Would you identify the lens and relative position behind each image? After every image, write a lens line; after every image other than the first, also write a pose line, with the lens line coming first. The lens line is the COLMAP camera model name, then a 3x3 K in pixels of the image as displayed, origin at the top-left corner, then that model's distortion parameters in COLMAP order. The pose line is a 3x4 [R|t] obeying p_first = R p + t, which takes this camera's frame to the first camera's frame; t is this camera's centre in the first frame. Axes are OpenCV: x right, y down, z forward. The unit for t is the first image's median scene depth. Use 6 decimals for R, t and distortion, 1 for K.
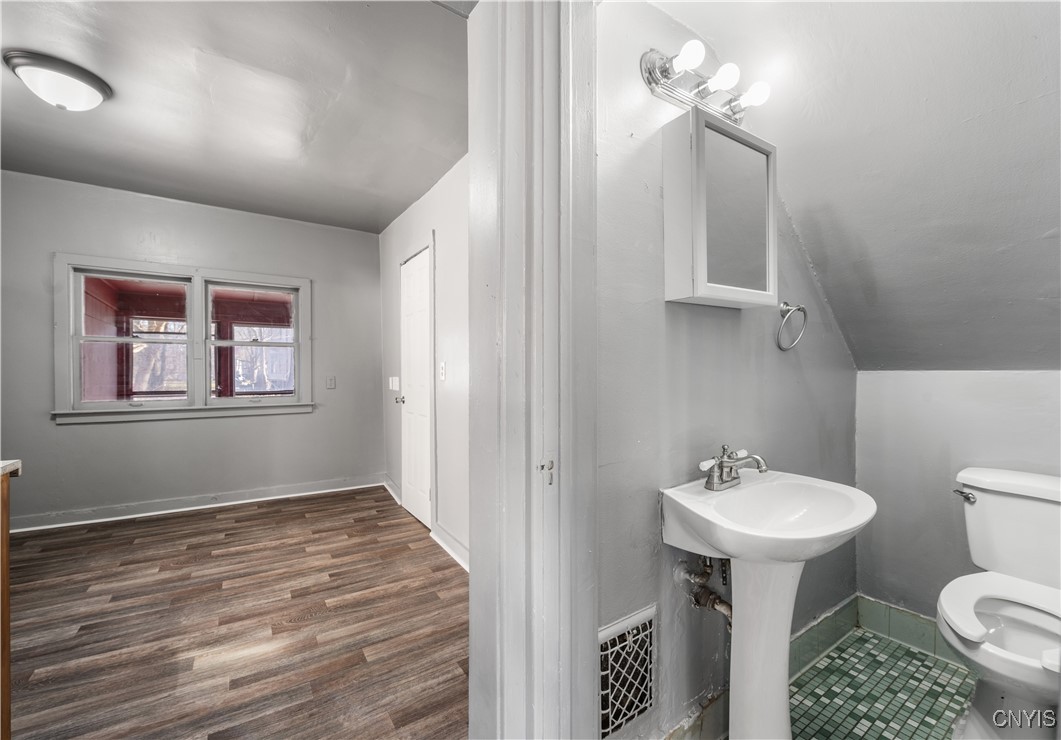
lens RADIAL K [[440.6, 0, 535.5], [0, 440.6, 376.5], [0, 0, 1]] dist [-0.003698, -0.000273]
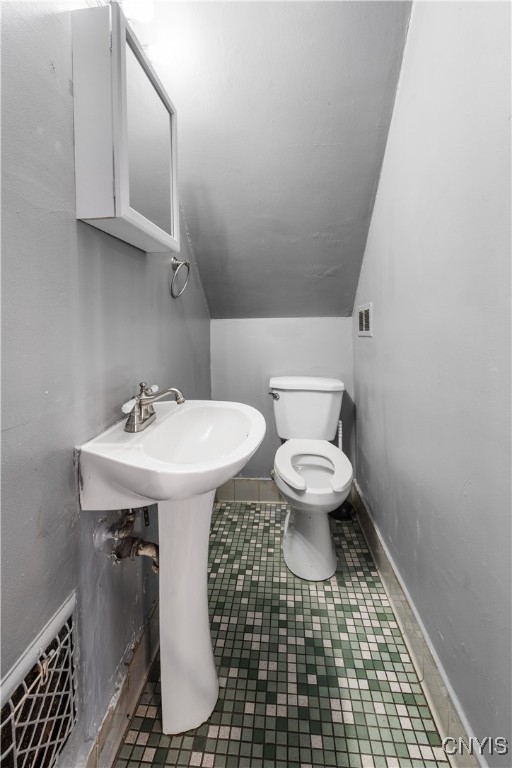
lens RADIAL K [[318.8, 0, 249.6], [0, 318.8, 333.1], [0, 0, 1]] dist [-0.009923, -0.000994]
pose [[0.634558, -0.010347, 0.772806, 0.034182], [0.020050, 0.999794, -0.003077, 0.052596], [-0.772615, 0.017447, 0.634635, 0.365102]]
